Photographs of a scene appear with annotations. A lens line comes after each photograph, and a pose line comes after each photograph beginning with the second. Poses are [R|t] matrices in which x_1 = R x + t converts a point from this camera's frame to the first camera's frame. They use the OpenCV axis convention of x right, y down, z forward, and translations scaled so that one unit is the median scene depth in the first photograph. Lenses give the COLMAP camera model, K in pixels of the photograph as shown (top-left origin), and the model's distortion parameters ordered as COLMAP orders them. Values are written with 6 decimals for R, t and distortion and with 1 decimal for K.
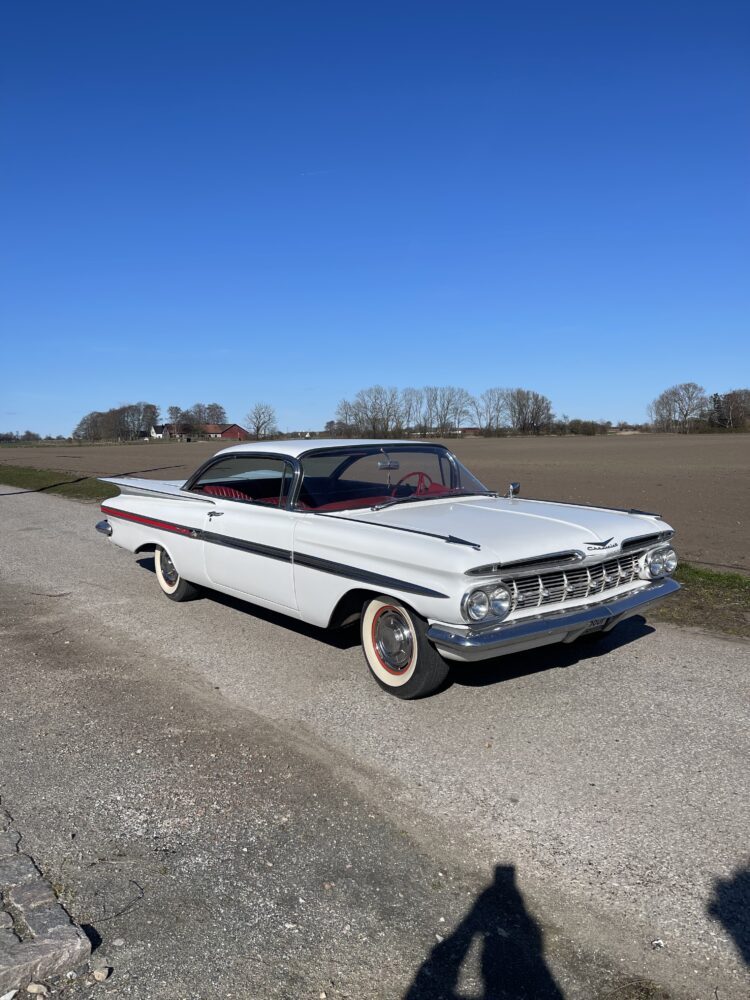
lens RADIAL K [[731.9, 0, 375.0], [0, 731.9, 499.6], [0, 0, 1]] dist [-0.005707, -0.000713]
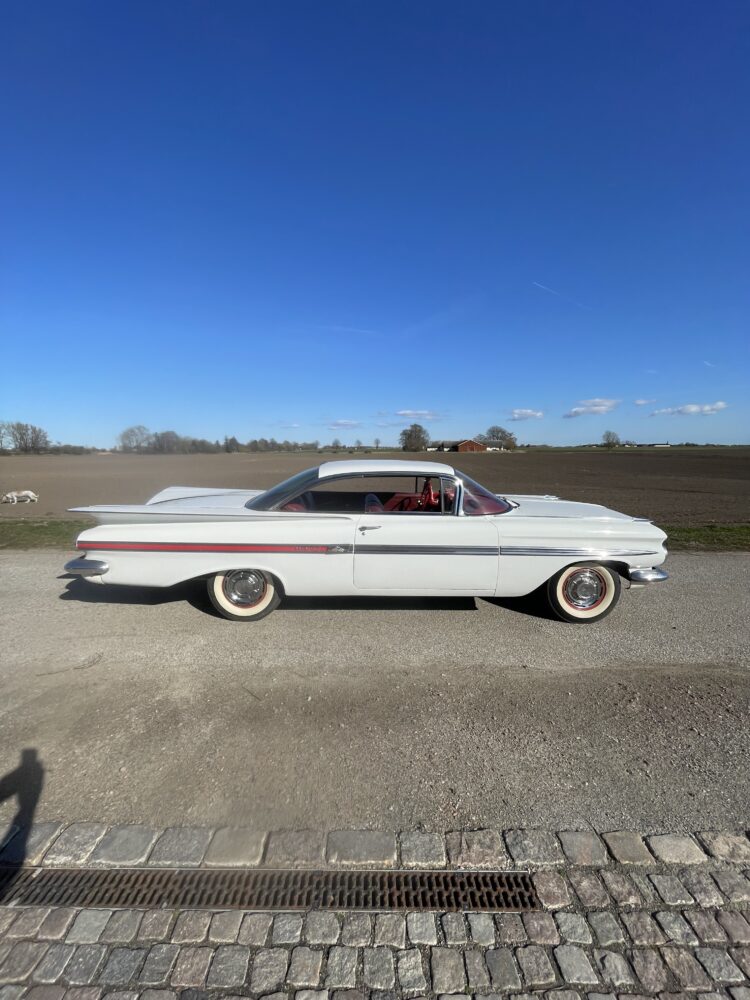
lens RADIAL K [[399.2, 0, 375.4], [0, 399.2, 500.4], [0, 0, 1]] dist [-0.000465, 0.000007]
pose [[0.616663, -0.073219, 0.783815, -0.682991], [0.058172, 0.997181, 0.047384, -0.050330], [-0.785075, 0.016377, 0.619184, 0.611546]]
